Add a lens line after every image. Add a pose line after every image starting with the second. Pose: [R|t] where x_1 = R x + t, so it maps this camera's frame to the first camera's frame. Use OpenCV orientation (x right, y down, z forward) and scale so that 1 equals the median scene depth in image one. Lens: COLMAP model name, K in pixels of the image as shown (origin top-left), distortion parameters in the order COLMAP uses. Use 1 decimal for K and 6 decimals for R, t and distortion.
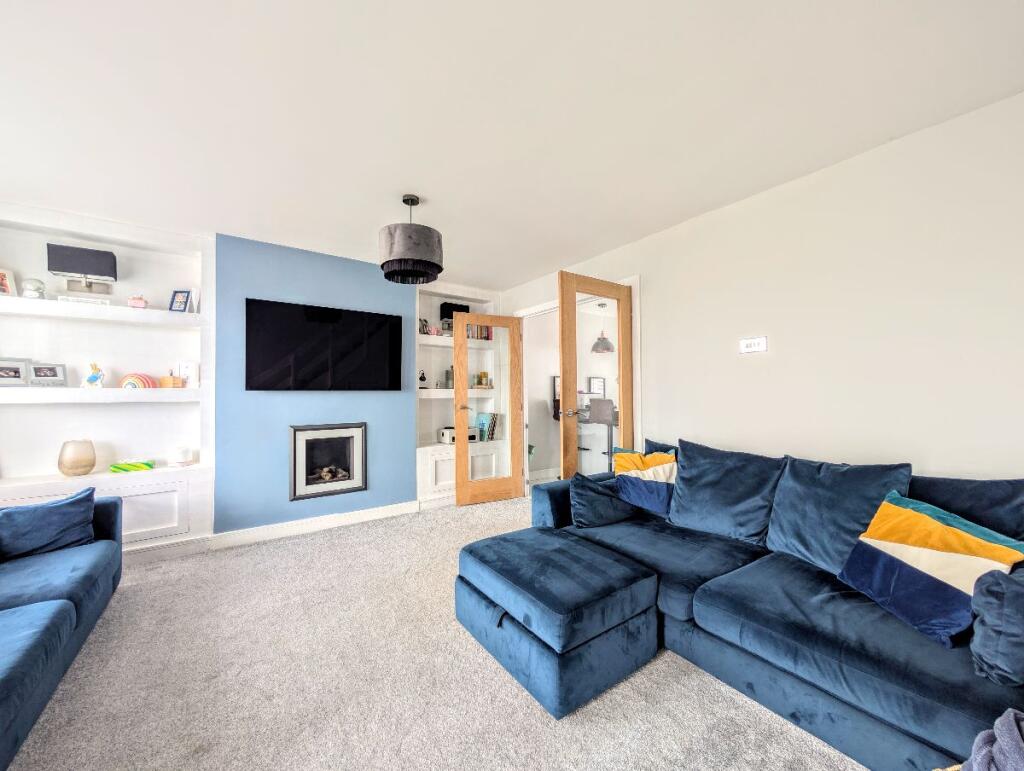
lens RADIAL K [[387.9, 0, 513.6], [0, 387.9, 388.4], [0, 0, 1]] dist [0.001376, 0.000184]
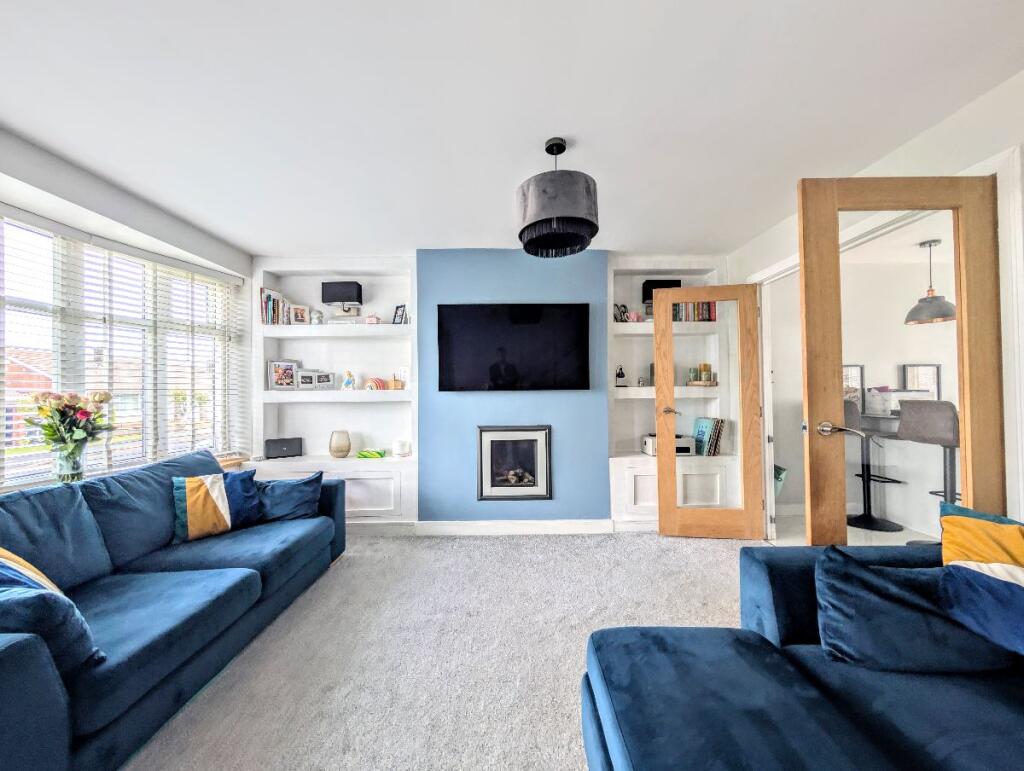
lens RADIAL K [[387.9, 0, 513.6], [0, 387.9, 388.4], [0, 0, 1]] dist [0.001376, 0.000184]
pose [[0.815318, -0.009356, -0.578937, 0.085175], [0.014206, 0.999892, 0.003848, -0.003738], [0.578838, -0.011362, 0.815363, 0.234111]]
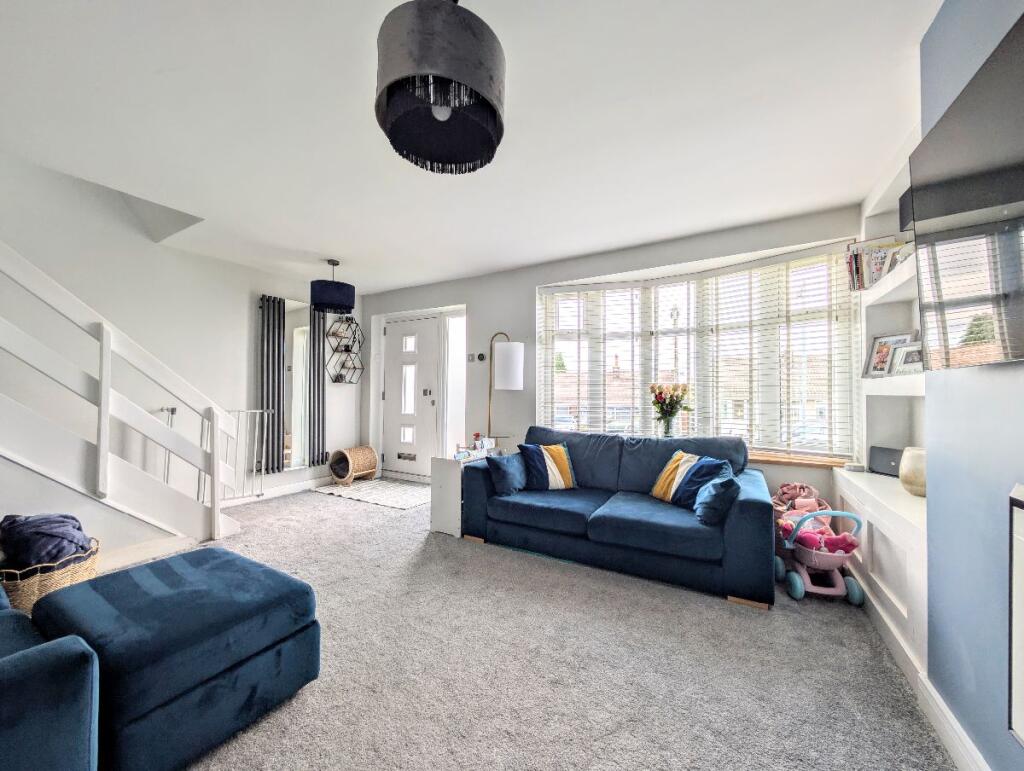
lens RADIAL K [[387.9, 0, 513.6], [0, 387.9, 388.4], [0, 0, 1]] dist [0.001376, 0.000184]
pose [[-0.906368, -0.003759, -0.422471, -0.101702], [0.006597, 0.999713, -0.023047, 0.028307], [0.422437, -0.023677, -0.906083, 1.110908]]
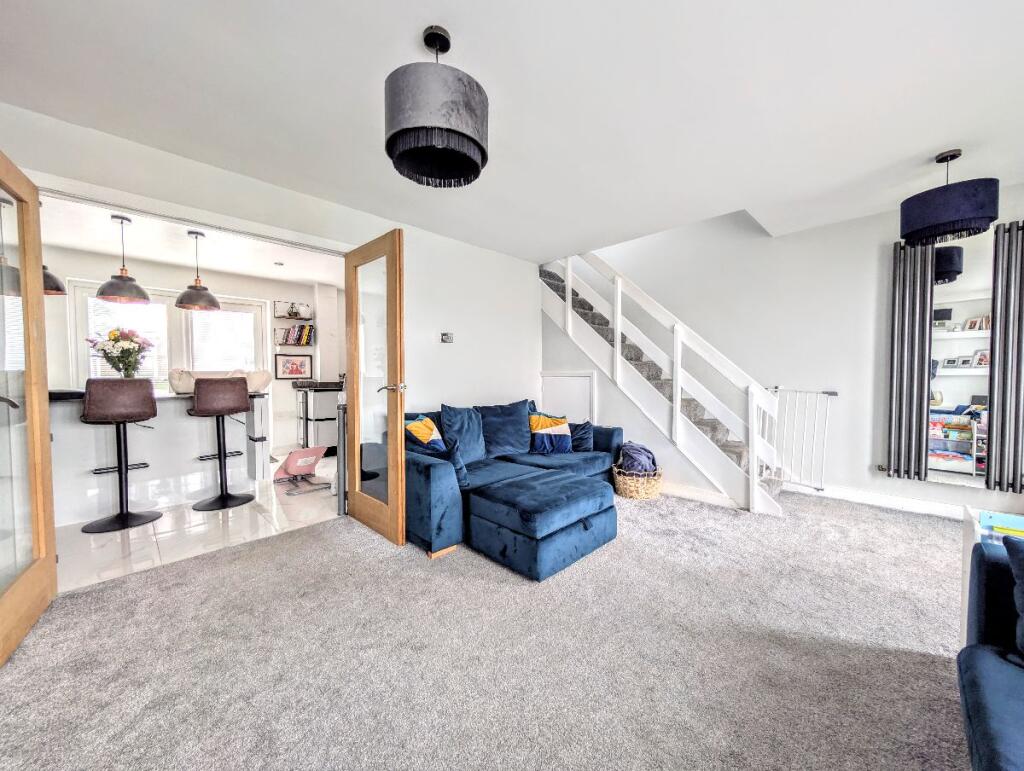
lens RADIAL K [[387.9, 0, 513.6], [0, 387.9, 388.4], [0, 0, 1]] dist [0.001376, 0.000184]
pose [[-0.170387, -0.030161, 0.984915, -0.676762], [-0.004516, 0.999545, 0.029828, 0.026120], [-0.985367, 0.000634, -0.170446, 0.742661]]
